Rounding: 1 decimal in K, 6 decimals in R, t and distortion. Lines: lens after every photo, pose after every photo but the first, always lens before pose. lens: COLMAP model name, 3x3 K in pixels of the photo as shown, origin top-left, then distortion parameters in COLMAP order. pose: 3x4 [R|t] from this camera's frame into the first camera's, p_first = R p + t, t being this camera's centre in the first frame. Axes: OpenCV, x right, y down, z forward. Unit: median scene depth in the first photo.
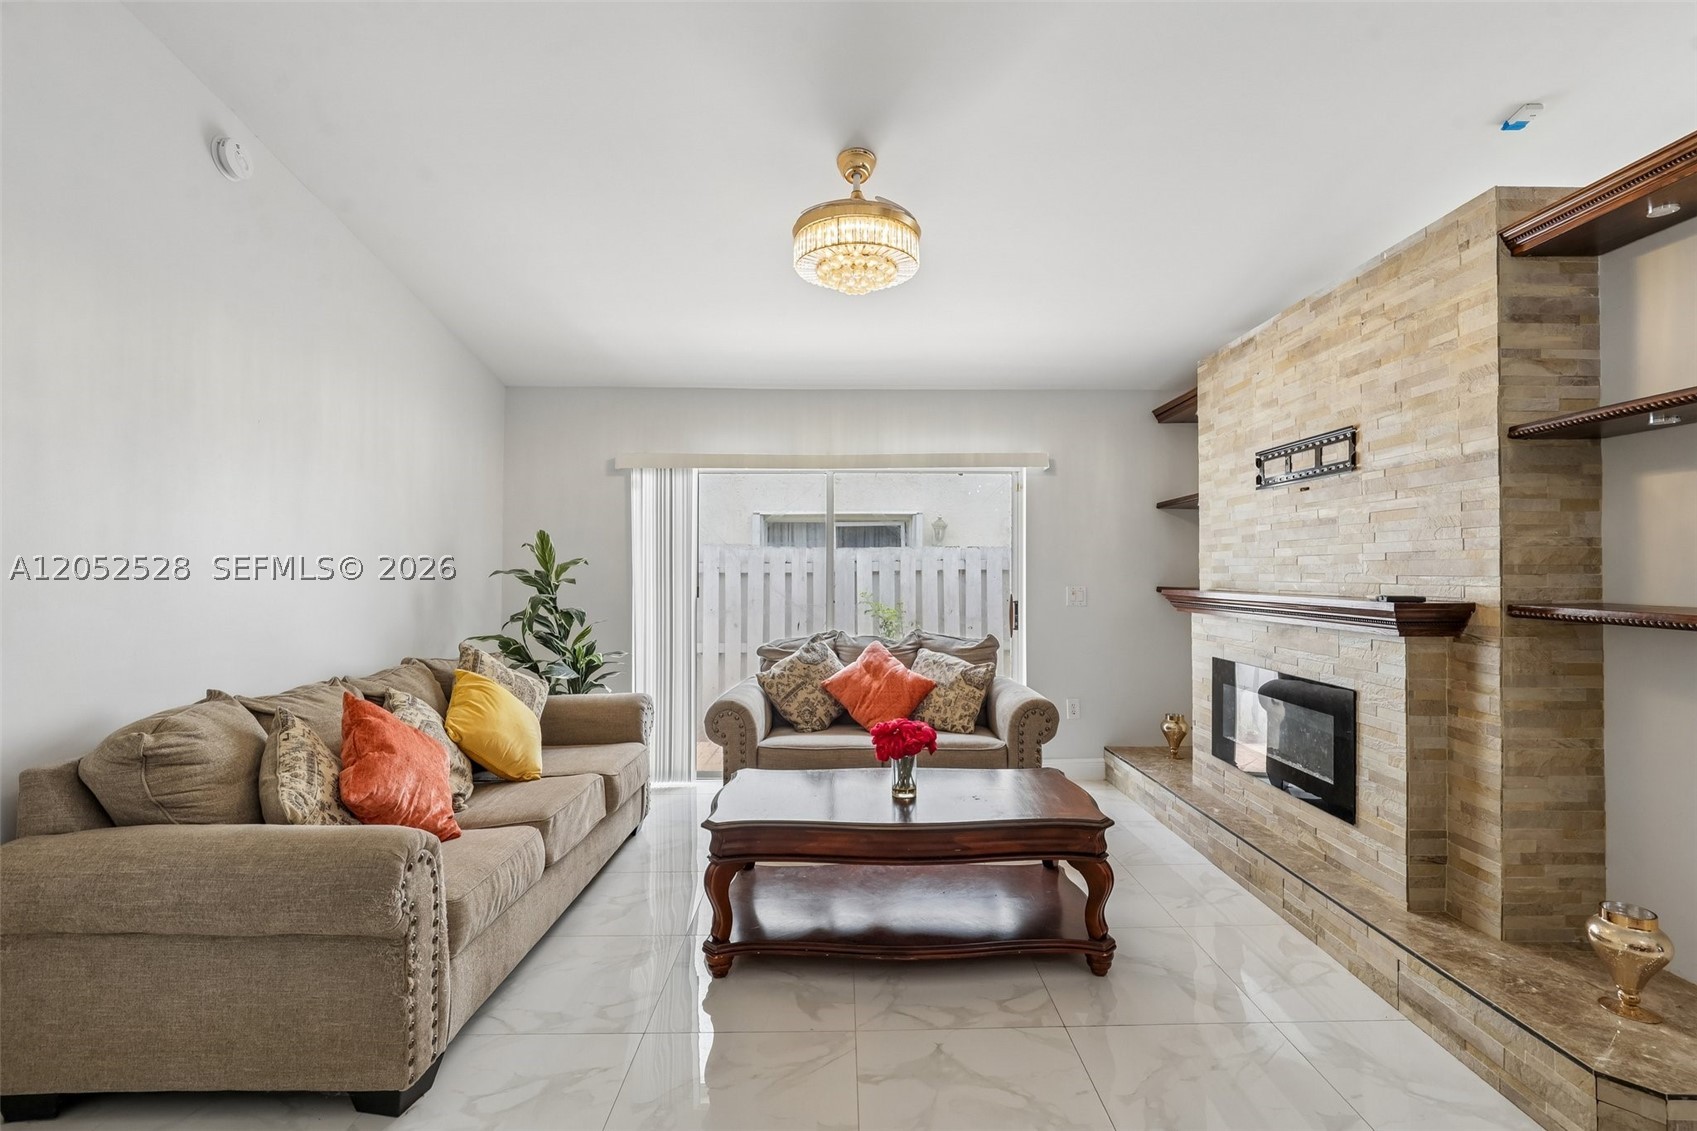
lens RADIAL K [[782.3, 0, 851.1], [0, 782.3, 558.3], [0, 0, 1]] dist [-0.010302, 0.008512]
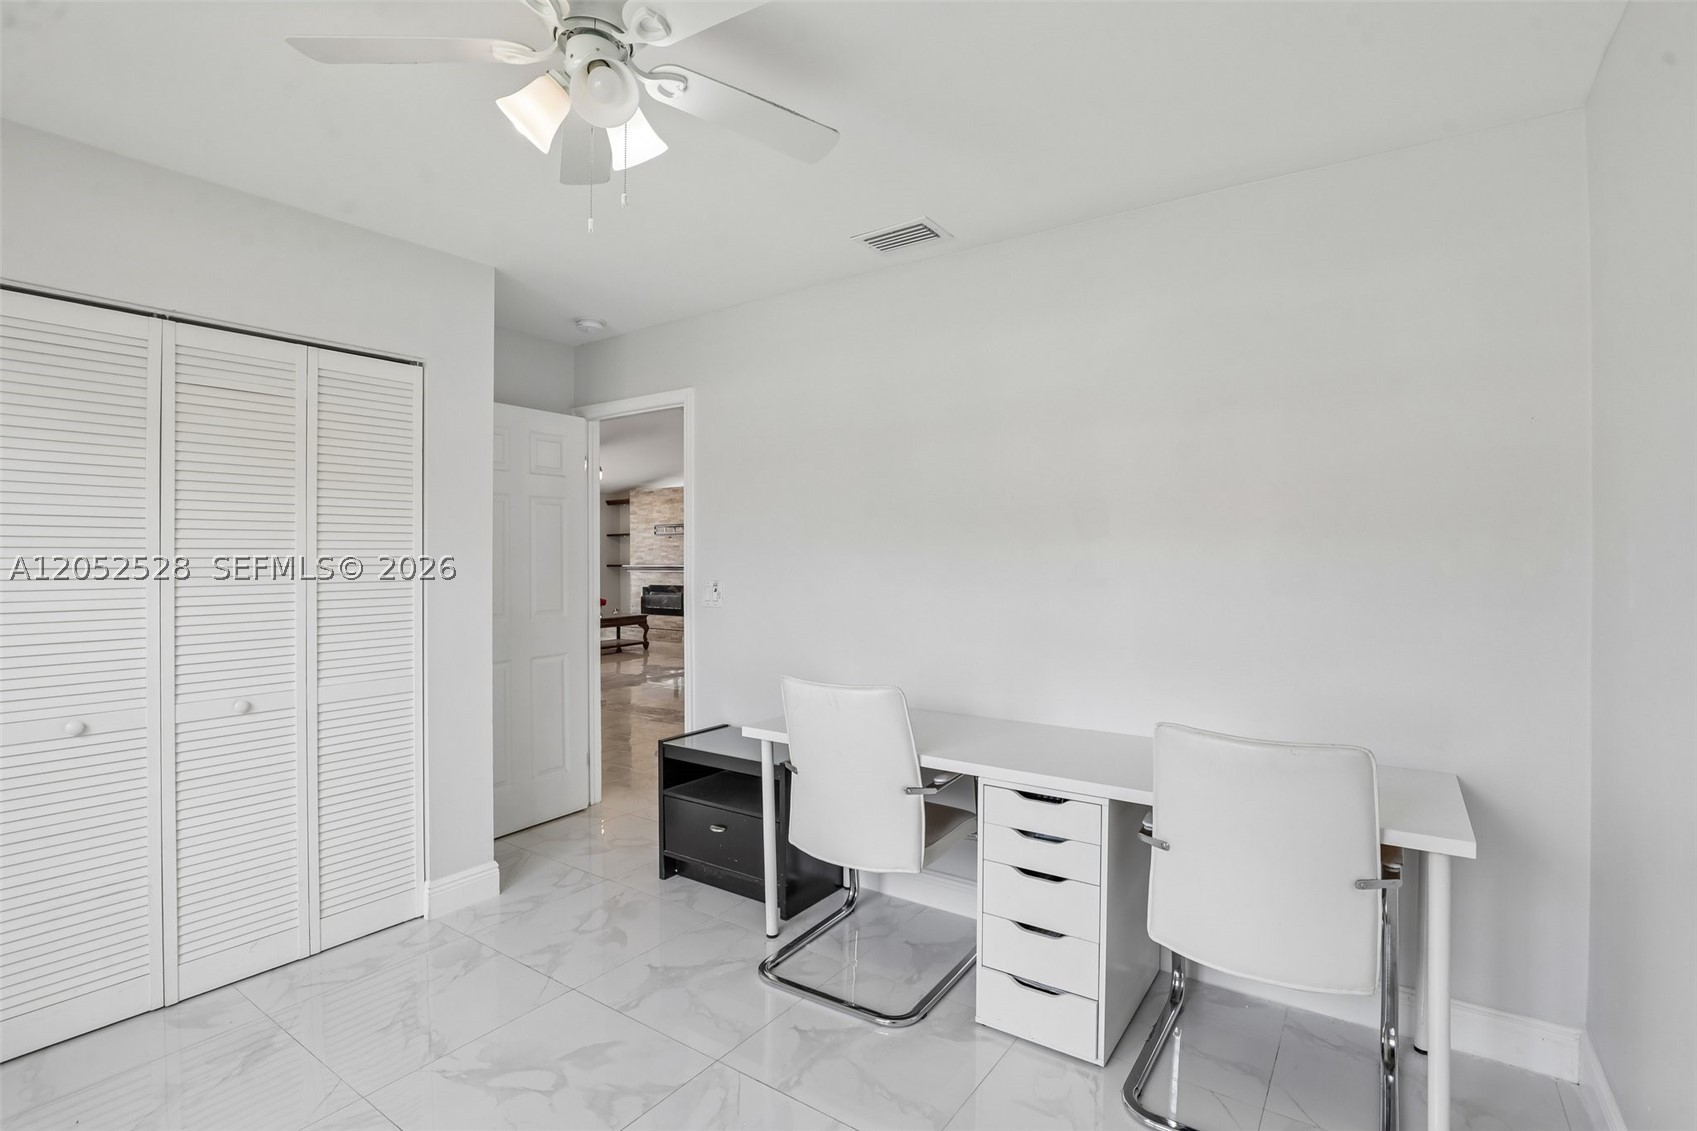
lens RADIAL K [[790.2, 0, 848.5], [0, 790.2, 565.5], [0, 0, 1]] dist [0.001143, 0.000847]
pose [[0.587703, -0.001968, 0.809075, -2.511226], [-0.013301, 0.999838, 0.012093, -0.011619], [-0.808968, -0.017868, 0.587582, -2.445887]]
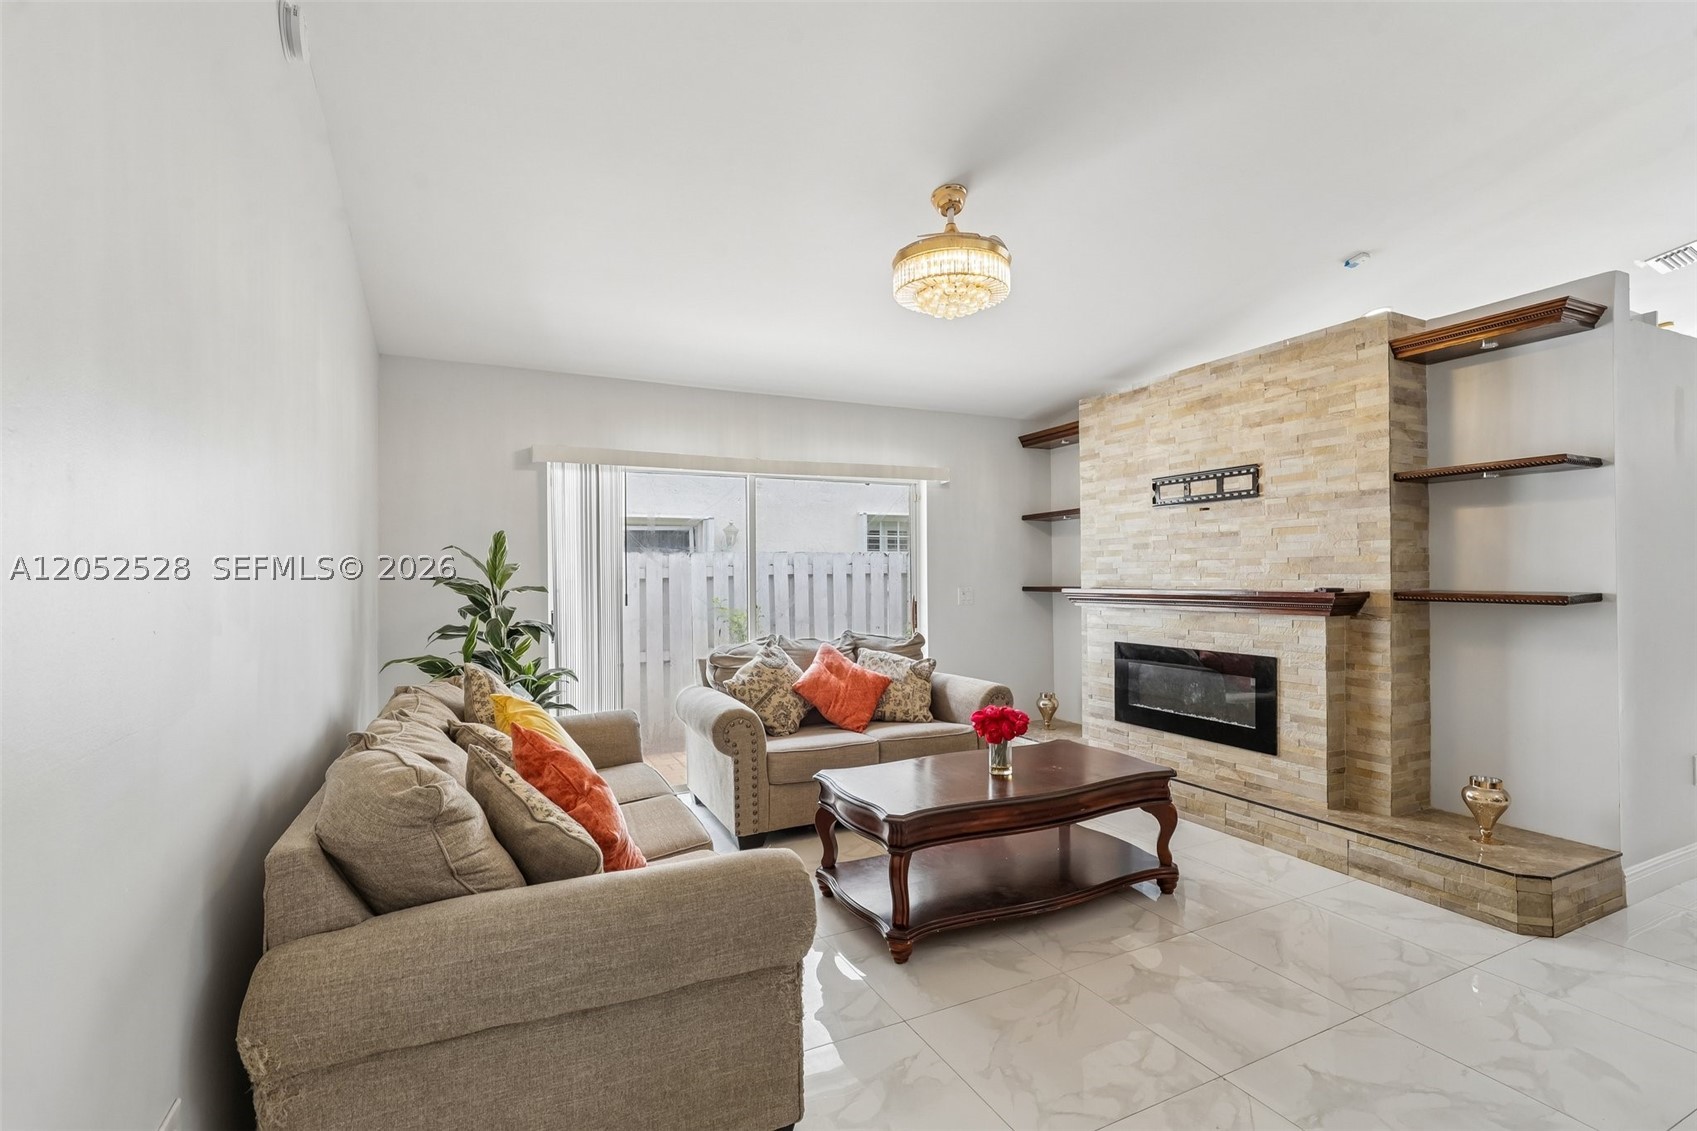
lens RADIAL K [[784.0, 0, 856.4], [0, 784.0, 570.3], [0, 0, 1]] dist [-0.001263, 0.000426]
pose [[0.901704, -0.006038, 0.432313, -0.637977], [0.002656, 0.999961, 0.008426, 0.001953], [-0.432347, -0.006449, 0.901684, 0.079024]]
